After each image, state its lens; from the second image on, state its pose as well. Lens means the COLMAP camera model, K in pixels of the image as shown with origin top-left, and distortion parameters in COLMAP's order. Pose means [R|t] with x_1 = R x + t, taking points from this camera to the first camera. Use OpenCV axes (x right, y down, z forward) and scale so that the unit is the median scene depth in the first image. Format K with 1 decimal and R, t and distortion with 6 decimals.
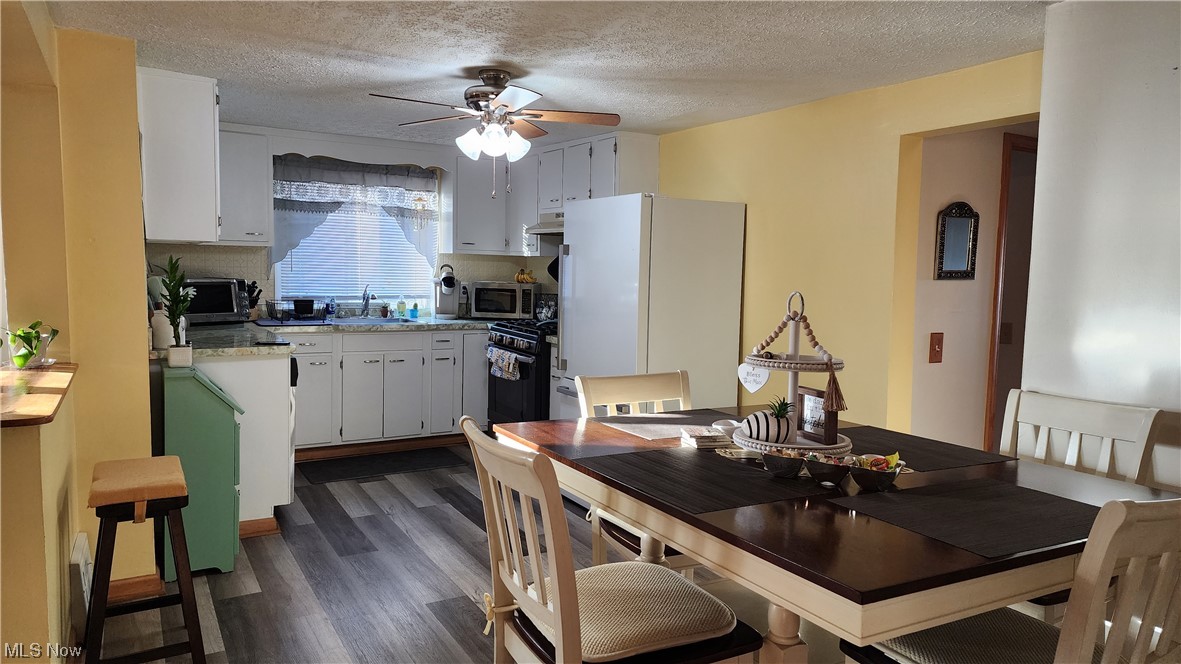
lens RADIAL K [[774.8, 0, 592.8], [0, 774.8, 323.1], [0, 0, 1]] dist [0.080383, -0.050237]
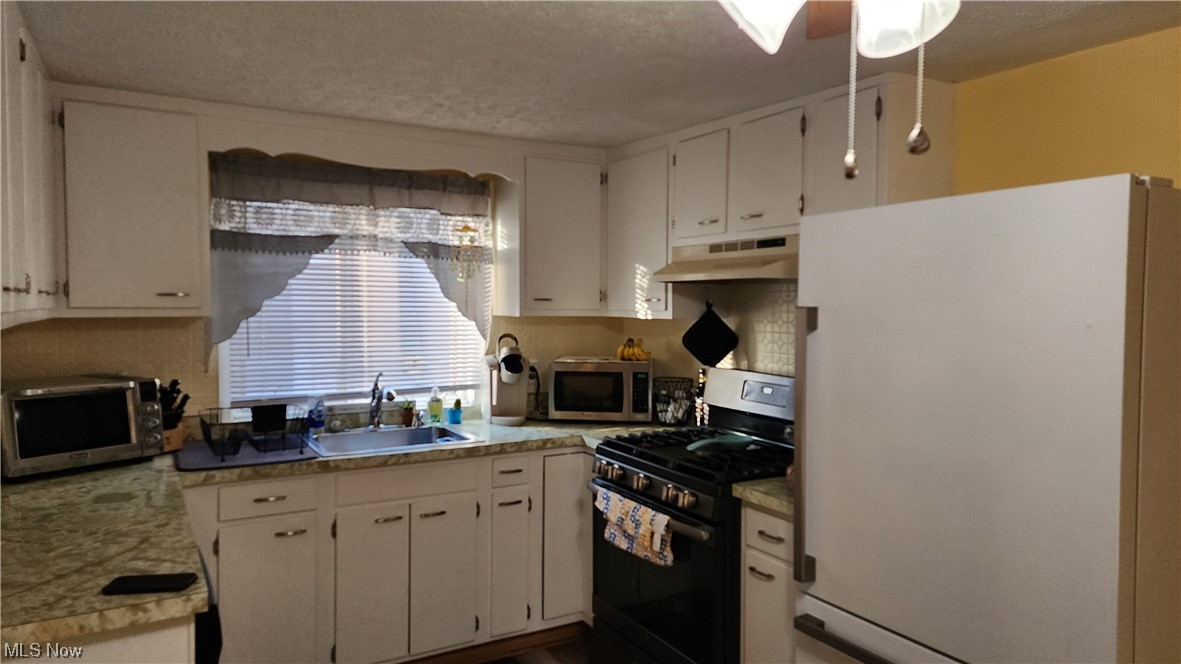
lens RADIAL K [[774.8, 0, 589.9], [0, 774.8, 330.7], [0, 0, 1]] dist [0.080383, -0.050237]
pose [[0.999758, -0.019719, -0.009706, -0.126177], [0.019323, 0.999039, -0.039335, -0.056631], [0.010472, 0.039138, 0.999179, 0.421072]]
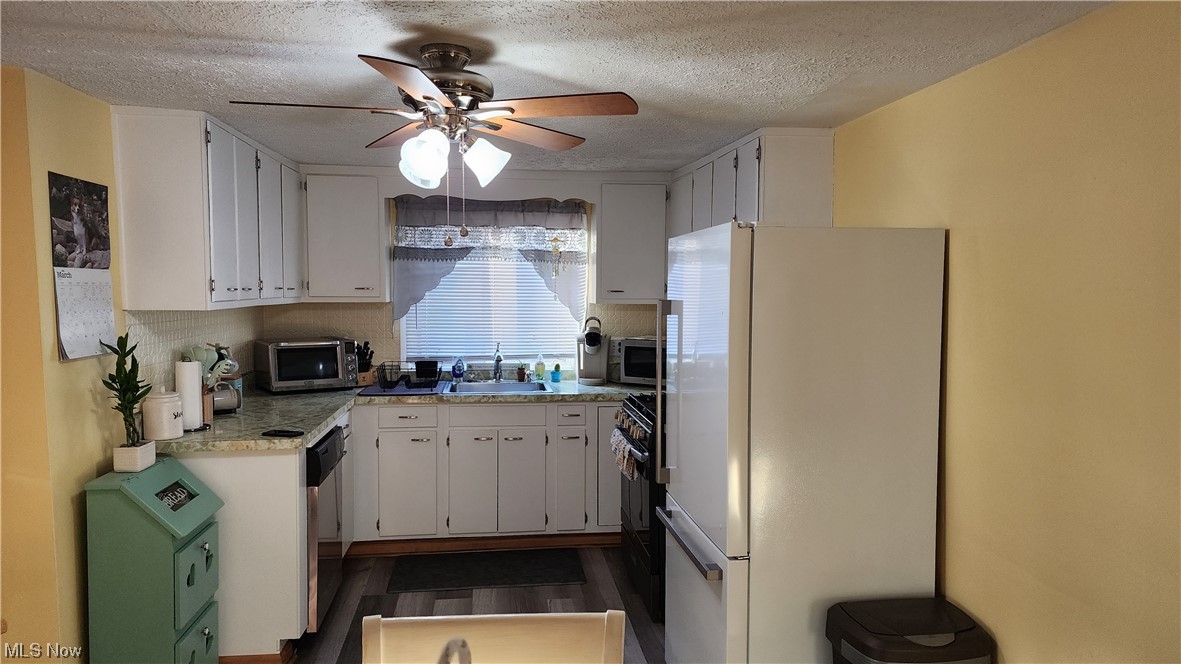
lens RADIAL K [[774.8, 0, 586.2], [0, 774.8, 330.1], [0, 0, 1]] dist [0.080383, -0.050237]
pose [[0.918801, 0.002277, -0.394715, 0.134768], [-0.012615, 0.999642, -0.023599, -0.045555], [0.394520, 0.026662, 0.918501, 0.270094]]
